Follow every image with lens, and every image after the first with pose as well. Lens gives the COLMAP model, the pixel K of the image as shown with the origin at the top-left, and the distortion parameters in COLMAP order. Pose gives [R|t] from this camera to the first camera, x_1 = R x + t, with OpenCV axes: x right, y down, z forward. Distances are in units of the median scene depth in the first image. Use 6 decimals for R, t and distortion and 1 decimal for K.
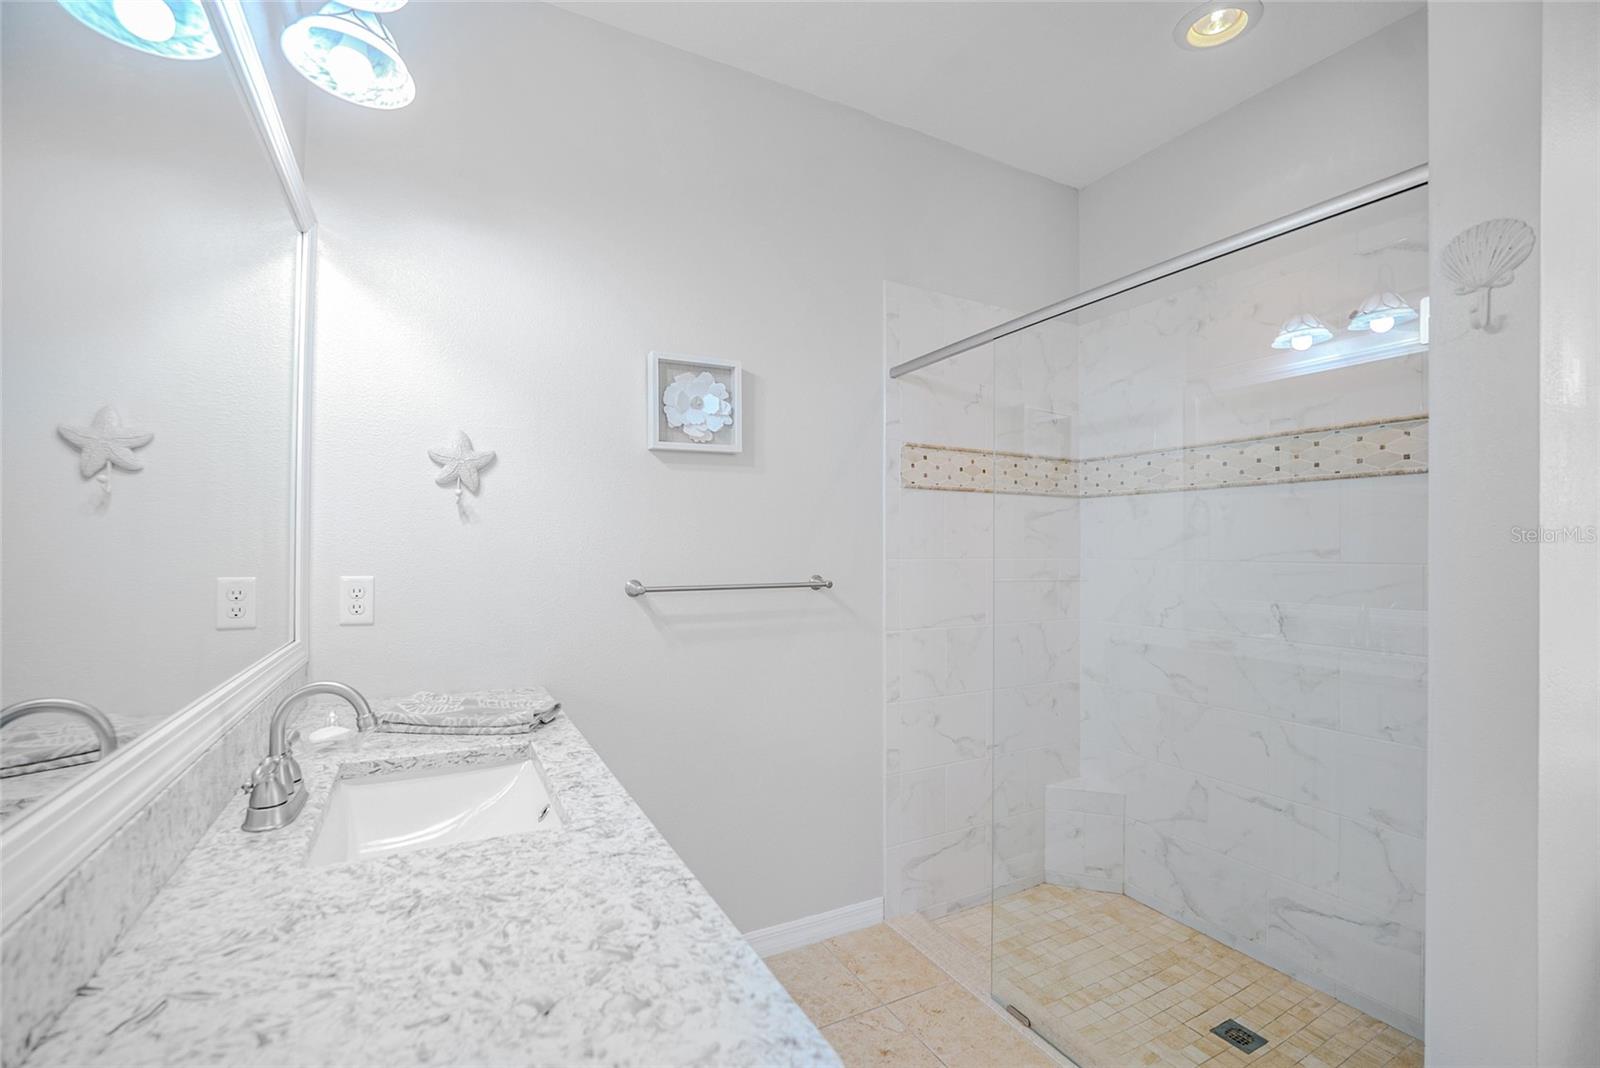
lens RADIAL K [[688.6, 0, 798.2], [0, 688.6, 537.8], [0, 0, 1]] dist [-0.000627, -0.000092]
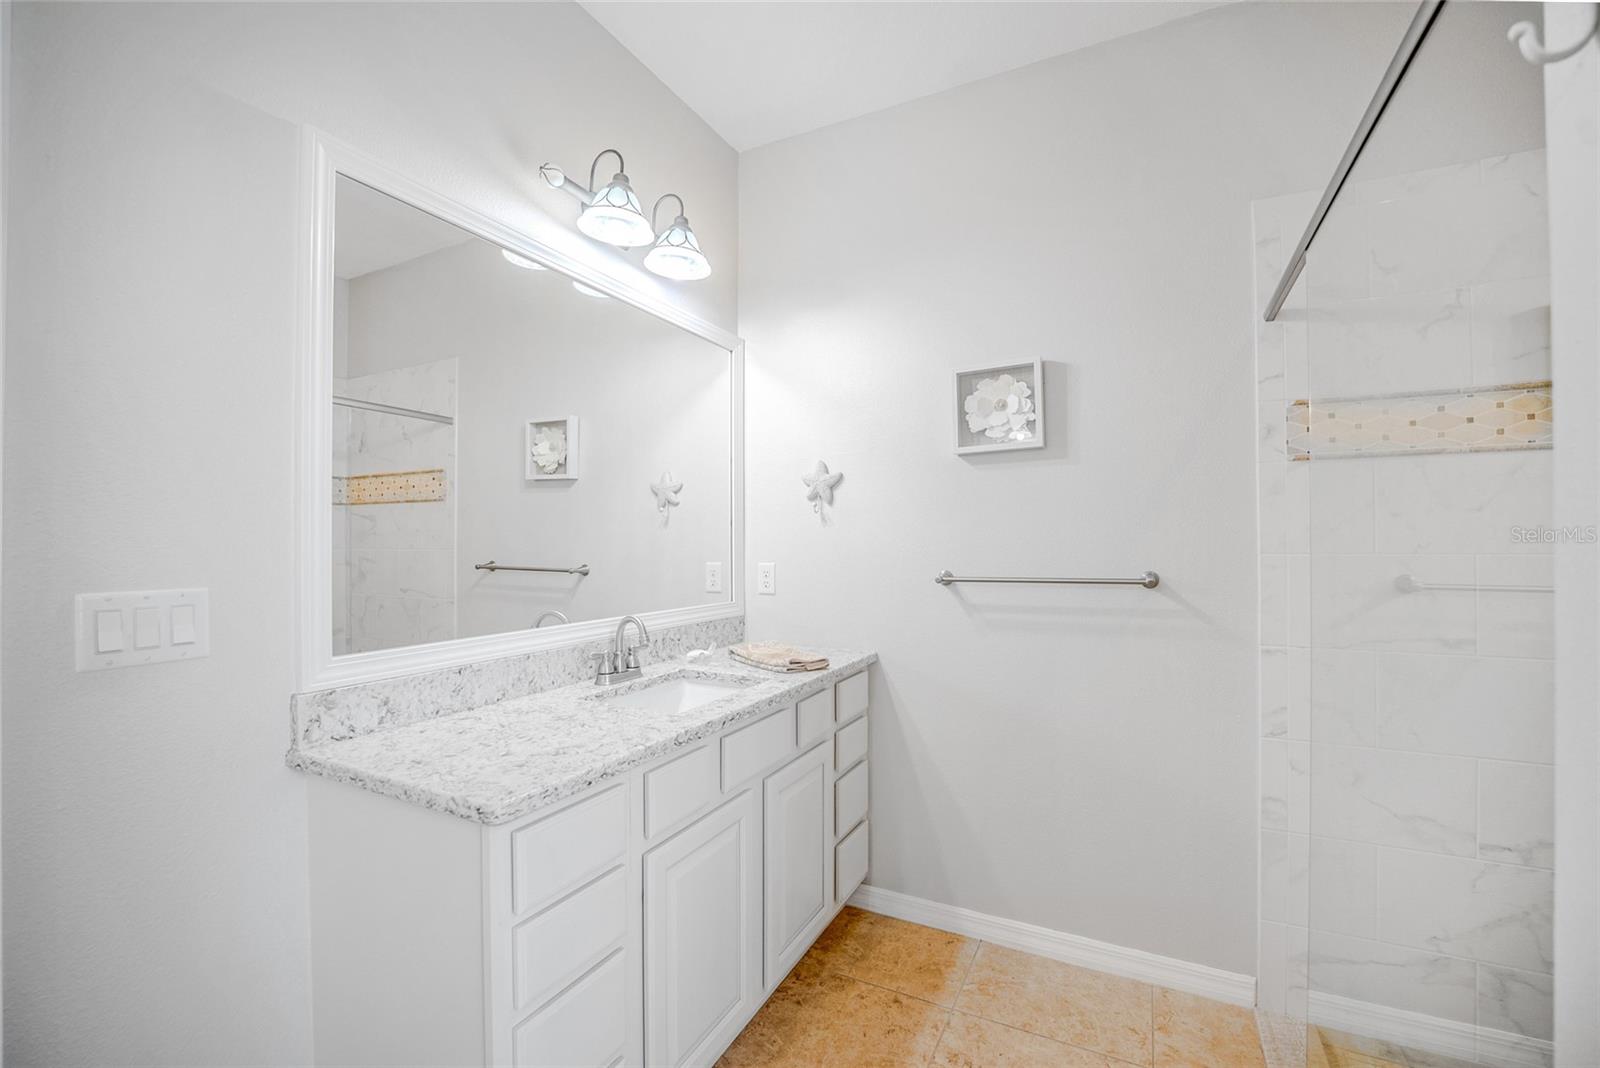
lens RADIAL K [[682.0, 0, 800.0], [0, 682.0, 534.0], [0, 0, 1]] dist [-0.011660, -0.000069]
pose [[0.579162, -0.021240, -0.814936, 0.539784], [0.019548, 0.999735, -0.012163, 0.009005], [0.814978, -0.008886, 0.579424, 0.145564]]
